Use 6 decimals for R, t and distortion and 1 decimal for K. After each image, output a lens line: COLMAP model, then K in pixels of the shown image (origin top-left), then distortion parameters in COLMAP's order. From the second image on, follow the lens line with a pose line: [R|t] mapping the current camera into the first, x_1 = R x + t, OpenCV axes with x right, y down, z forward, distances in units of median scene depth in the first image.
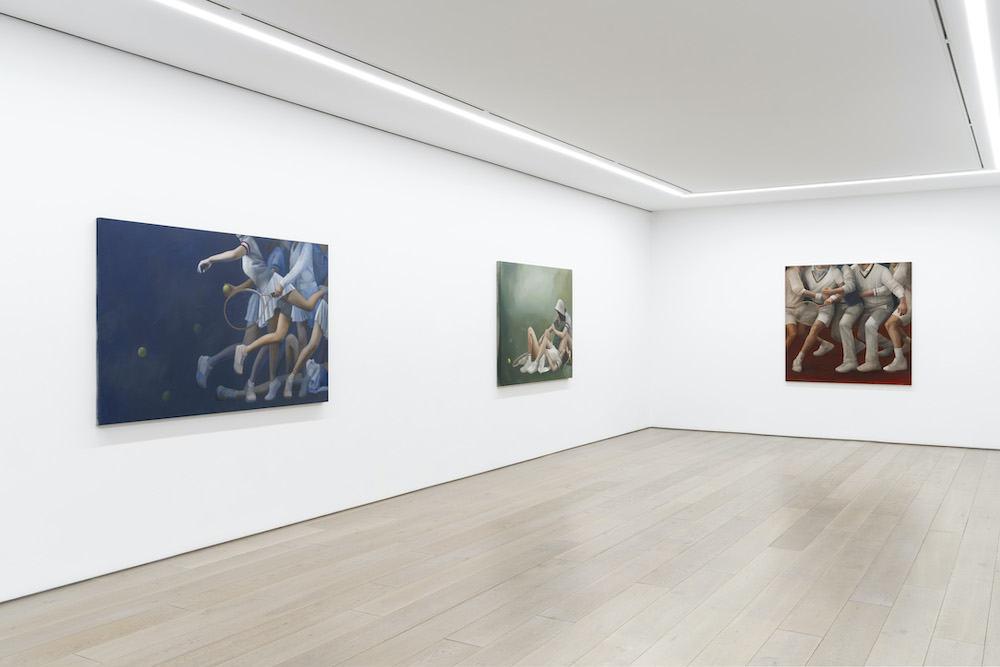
lens RADIAL K [[877.9, 0, 496.2], [0, 877.9, 335.8], [0, 0, 1]] dist [-0.003906, 0.003086]
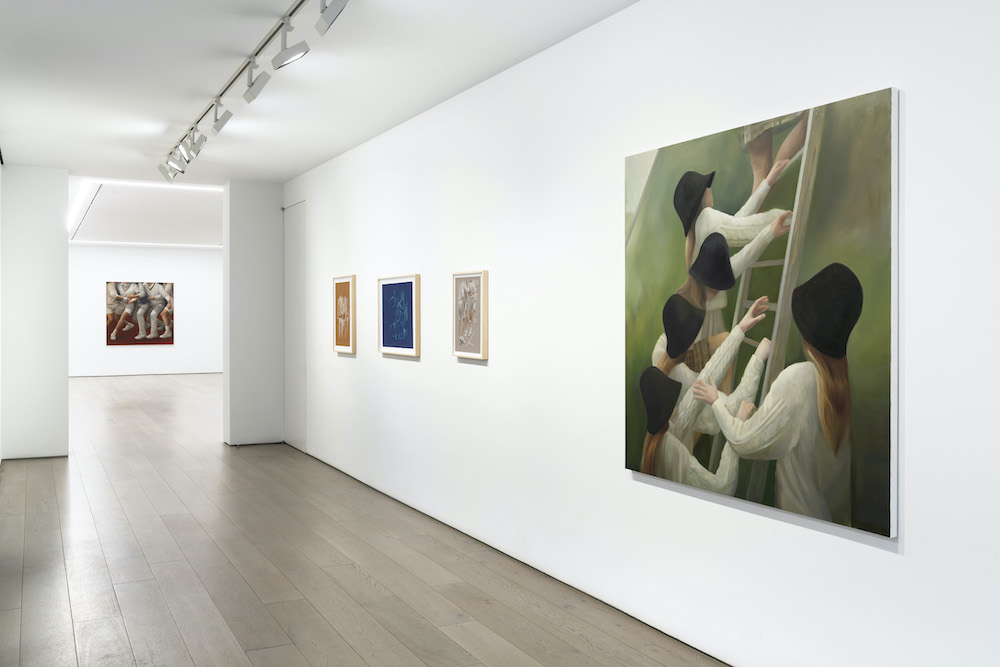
lens RADIAL K [[887.7, 0, 499.8], [0, 887.7, 331.1], [0, 0, 1]] dist [0.031612, 0.002786]
pose [[0.511499, -0.015449, 0.859145, -0.883786], [0.007798, 0.999881, 0.013337, 0.004438], [-0.859249, -0.000122, 0.511558, -0.671740]]
